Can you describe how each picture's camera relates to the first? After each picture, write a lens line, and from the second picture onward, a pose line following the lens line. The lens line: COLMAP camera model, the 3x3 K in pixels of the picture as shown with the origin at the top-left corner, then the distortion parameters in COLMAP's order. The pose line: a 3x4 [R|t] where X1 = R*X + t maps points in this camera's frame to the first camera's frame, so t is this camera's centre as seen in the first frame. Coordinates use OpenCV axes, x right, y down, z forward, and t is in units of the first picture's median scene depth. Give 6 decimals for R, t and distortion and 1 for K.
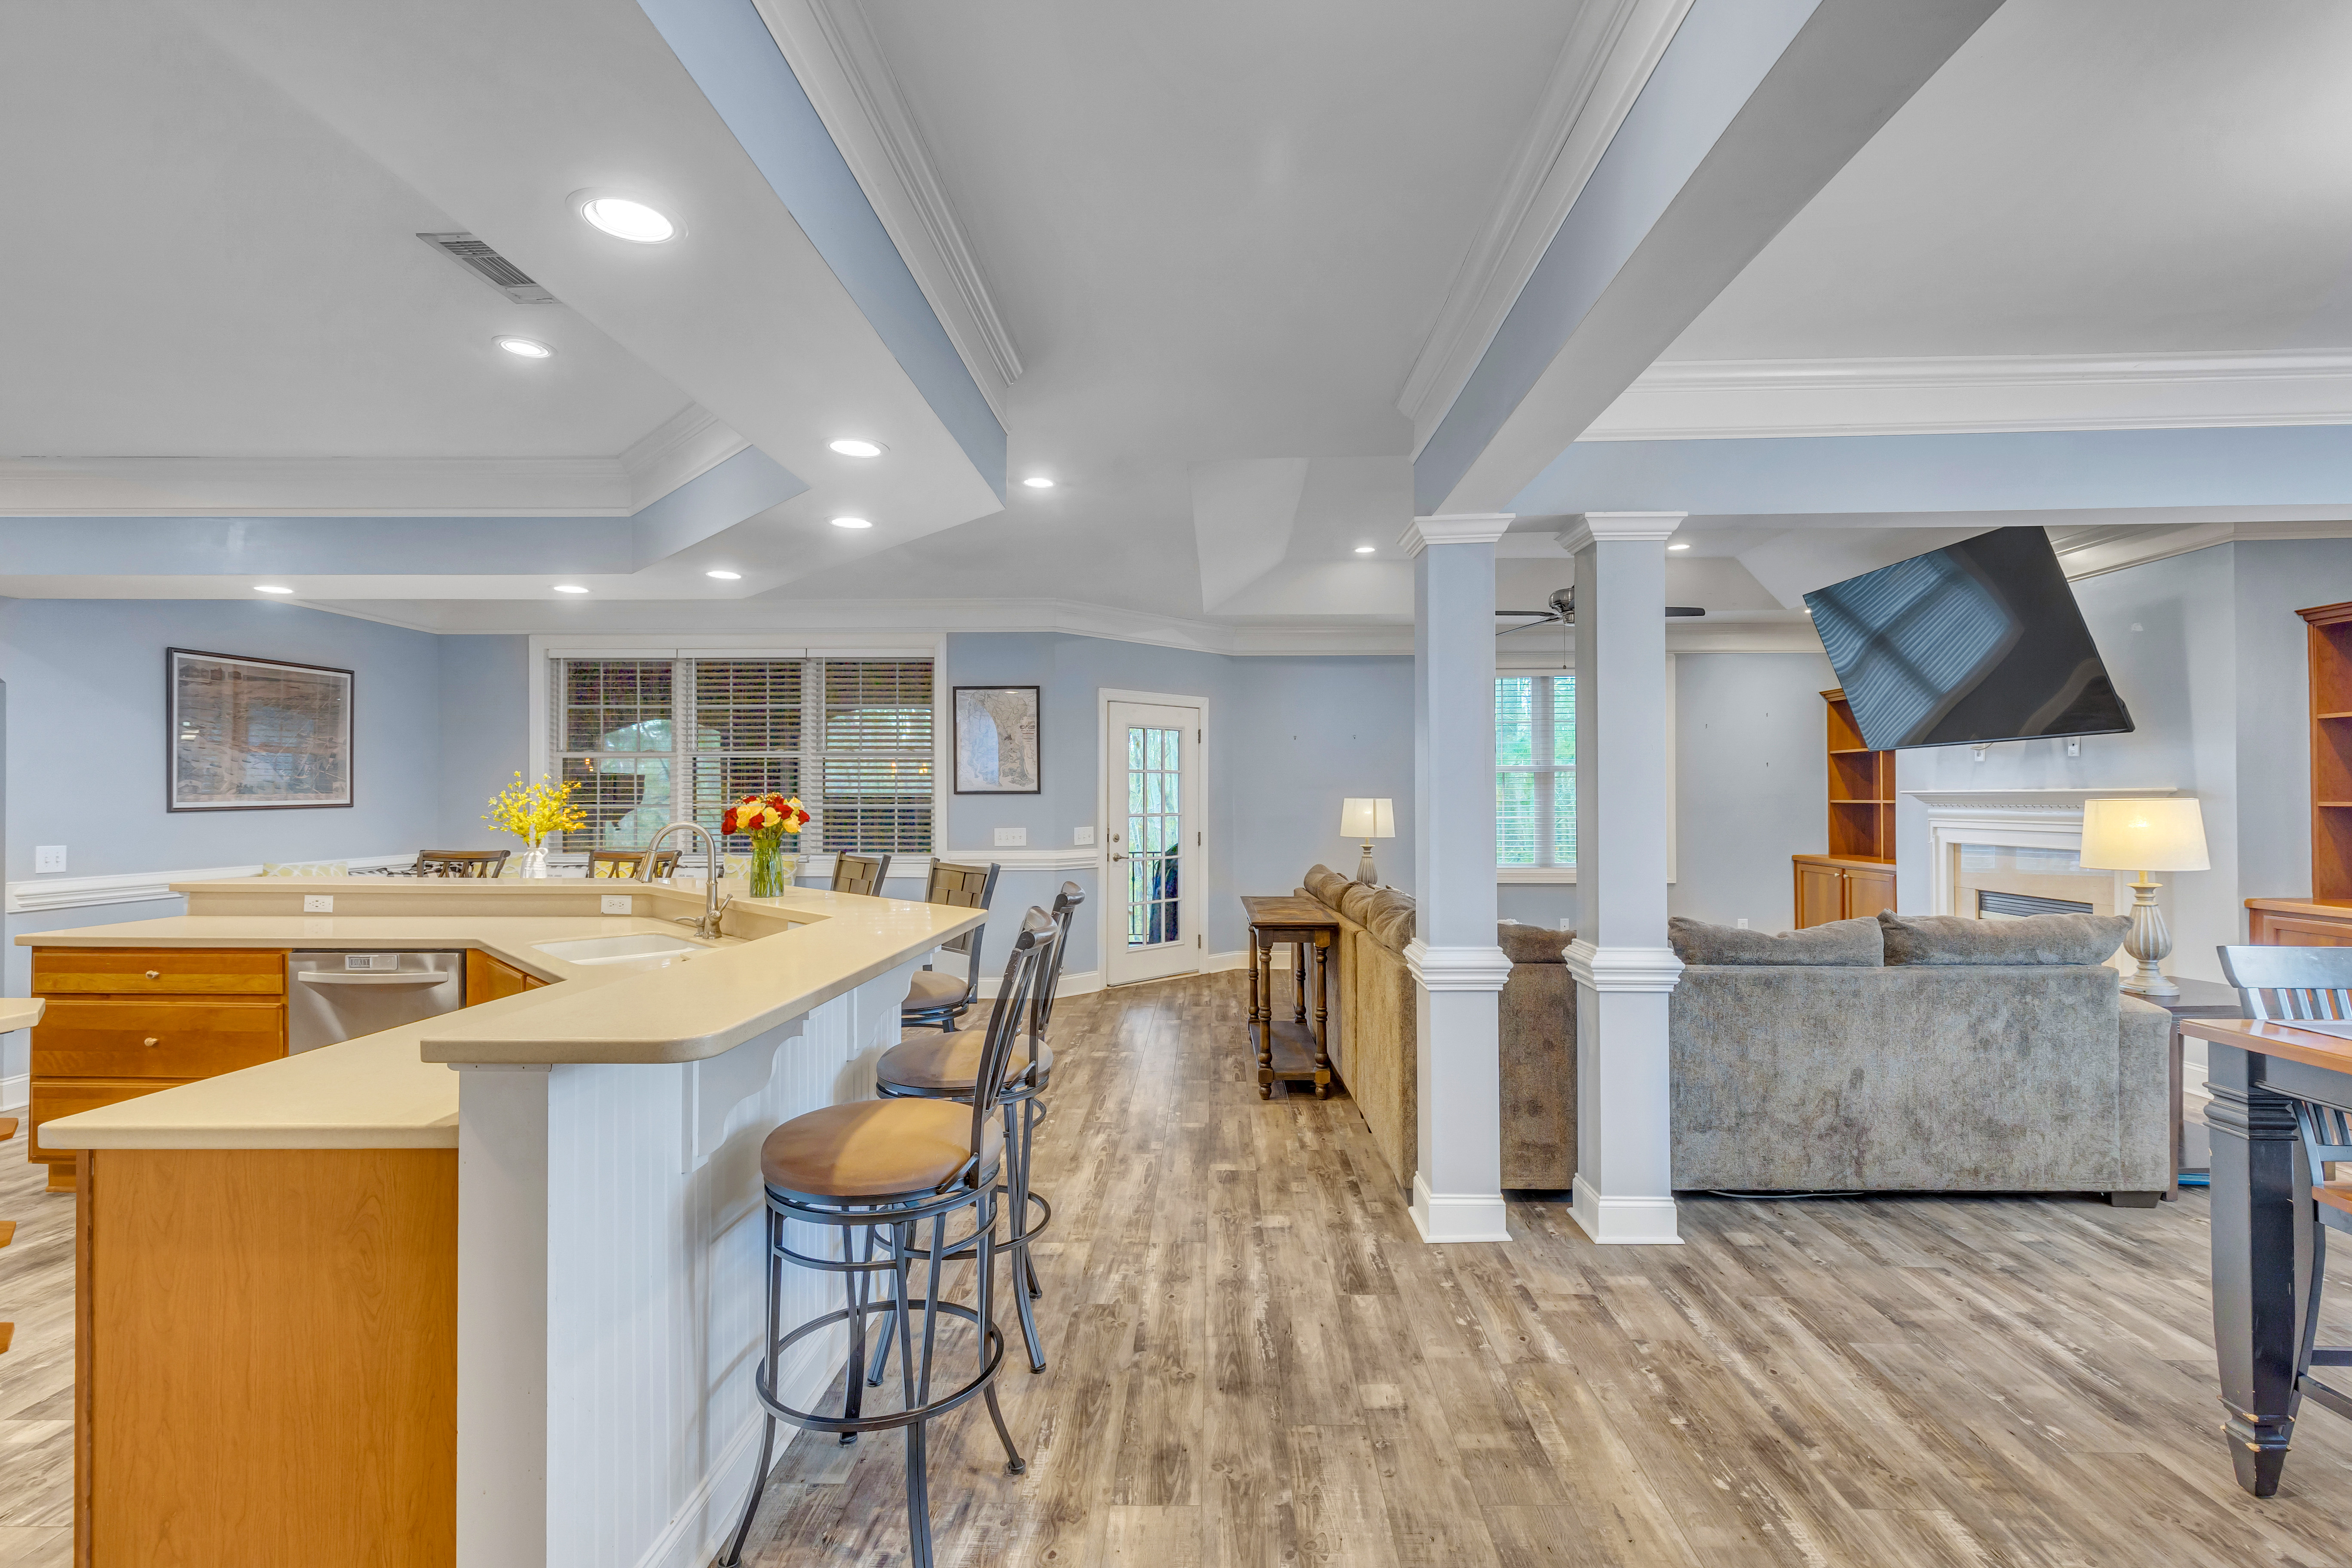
lens RADIAL K [[1063.4, 0, 1184.4], [0, 1063.4, 797.1], [0, 0, 1]] dist [0.002289, -0.001298]
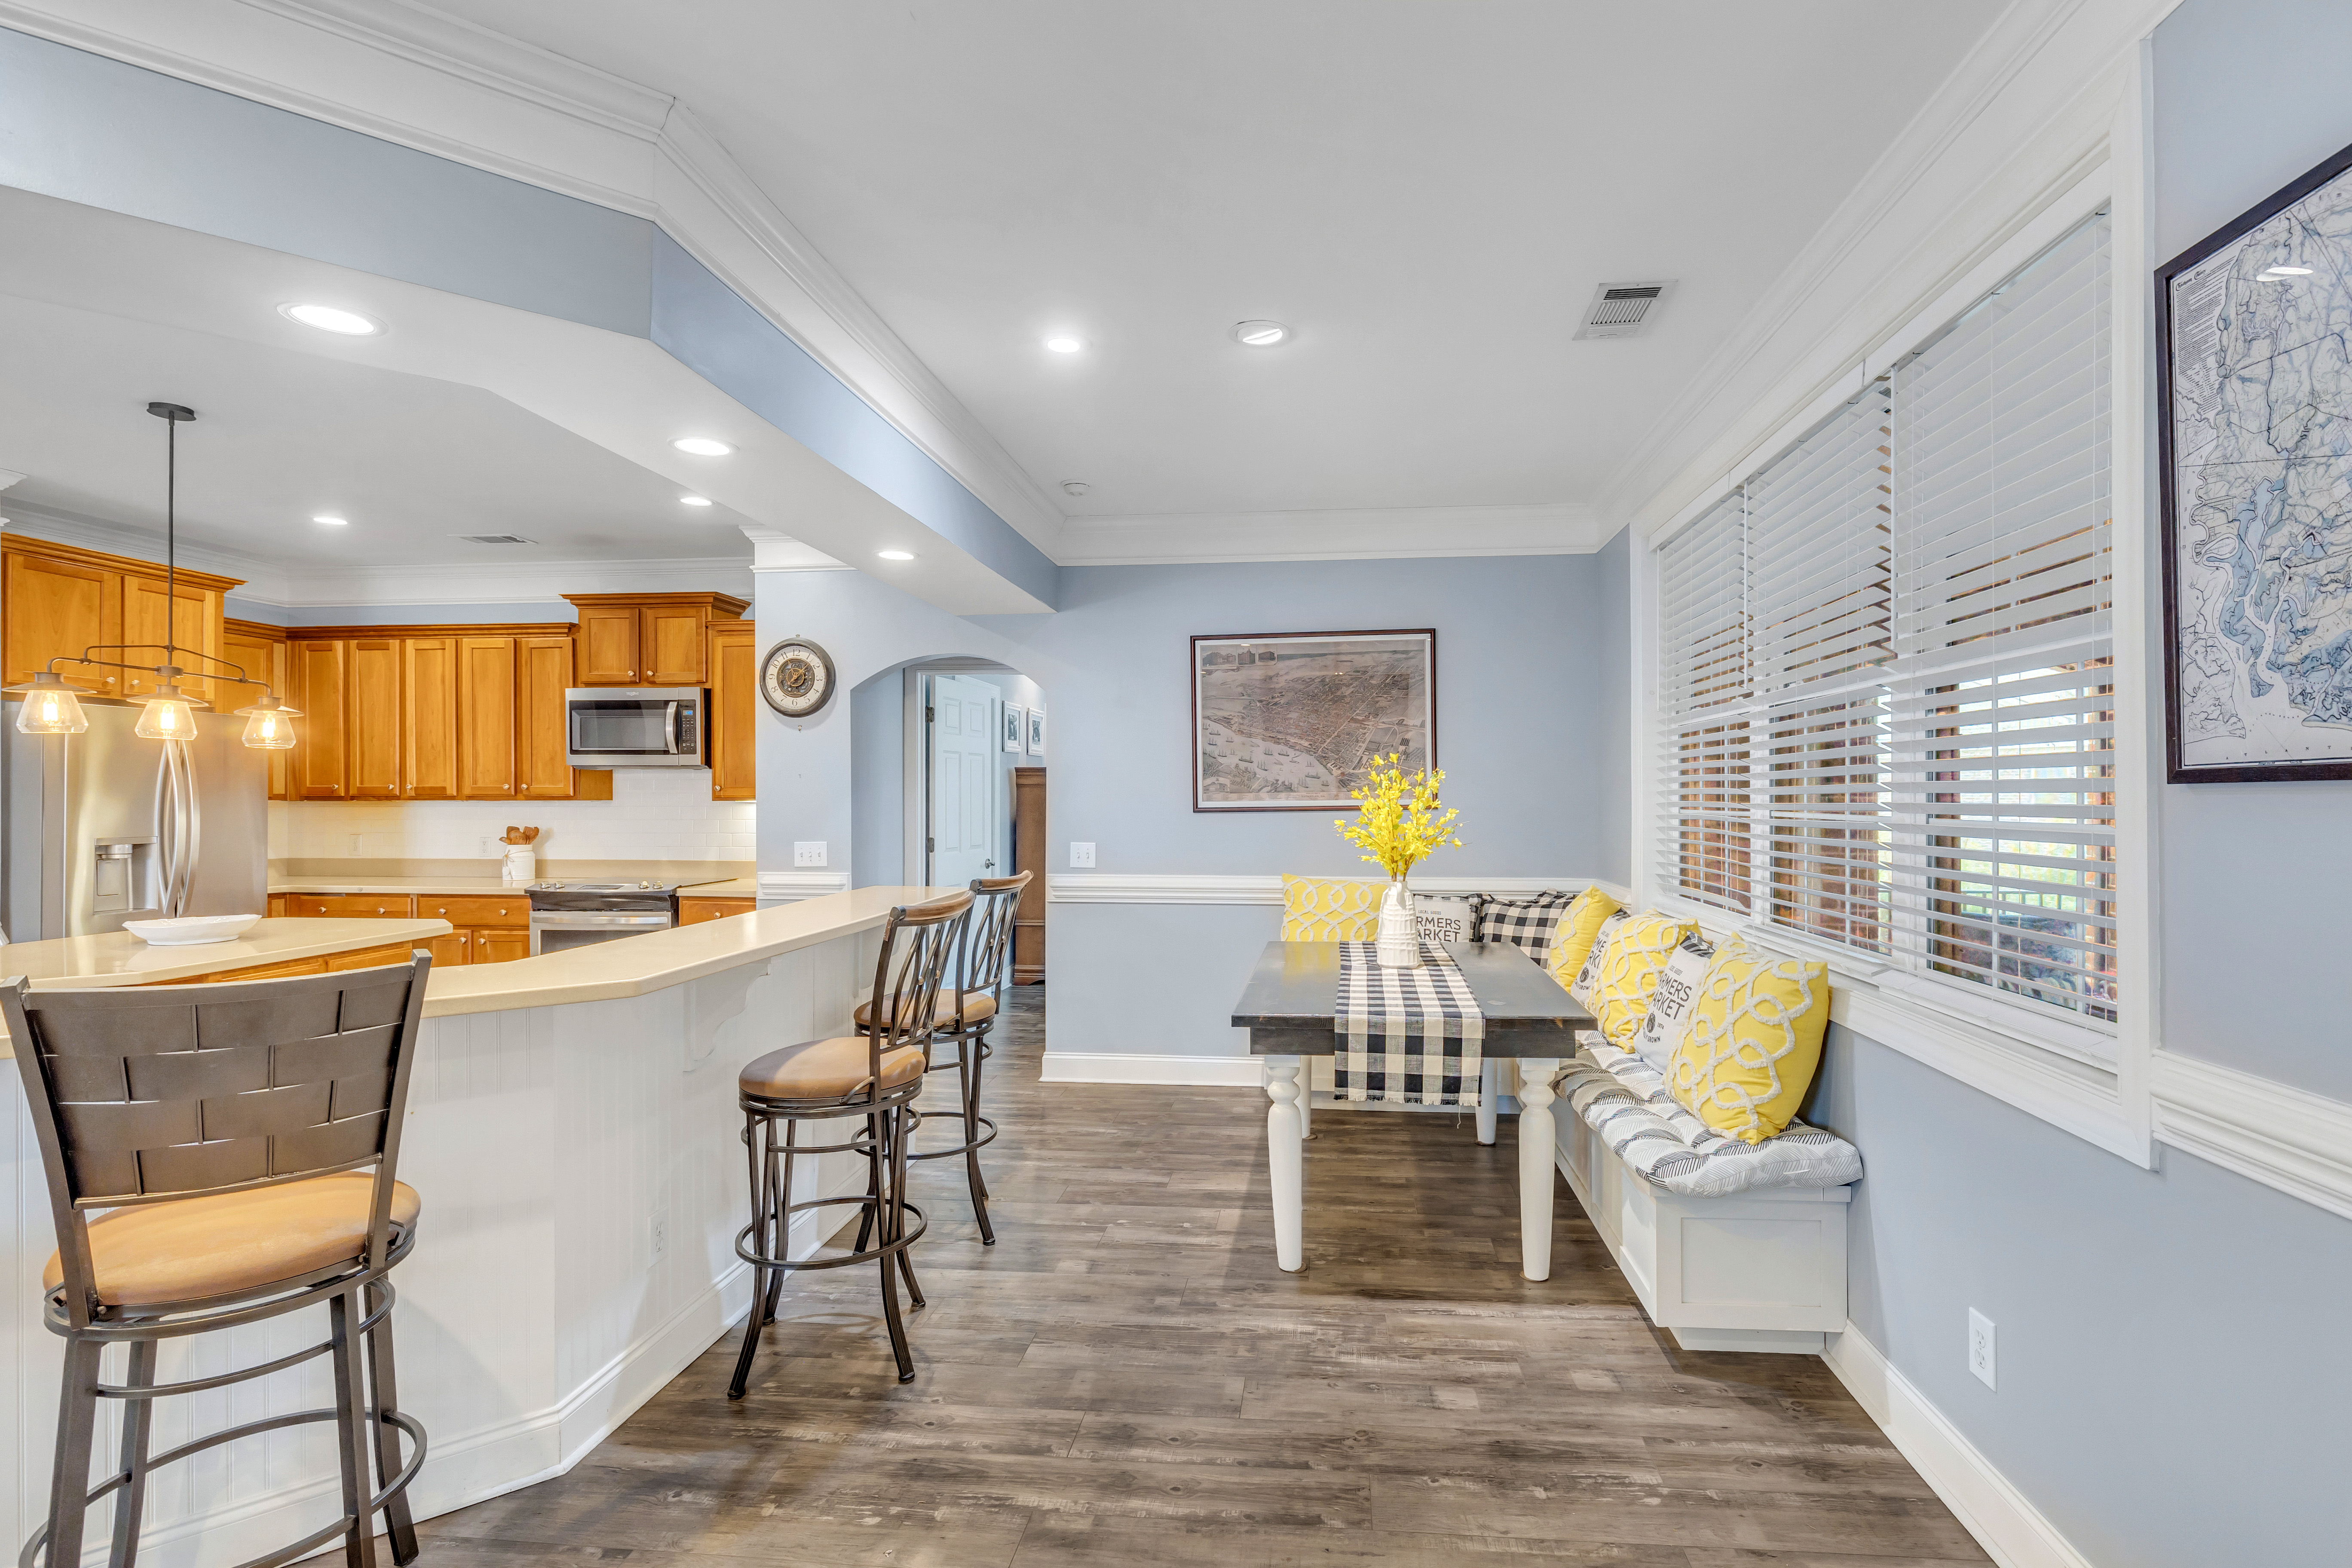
lens RADIAL K [[1108.6, 0, 1228.2], [0, 1108.6, 797.5], [0, 0, 1]] dist [0.000352, -0.001517]
pose [[-0.071943, 0.002717, -0.997405, 0.023268], [-0.000159, 0.999996, 0.002735, -0.001435], [0.997409, 0.000355, -0.071942, 1.377032]]
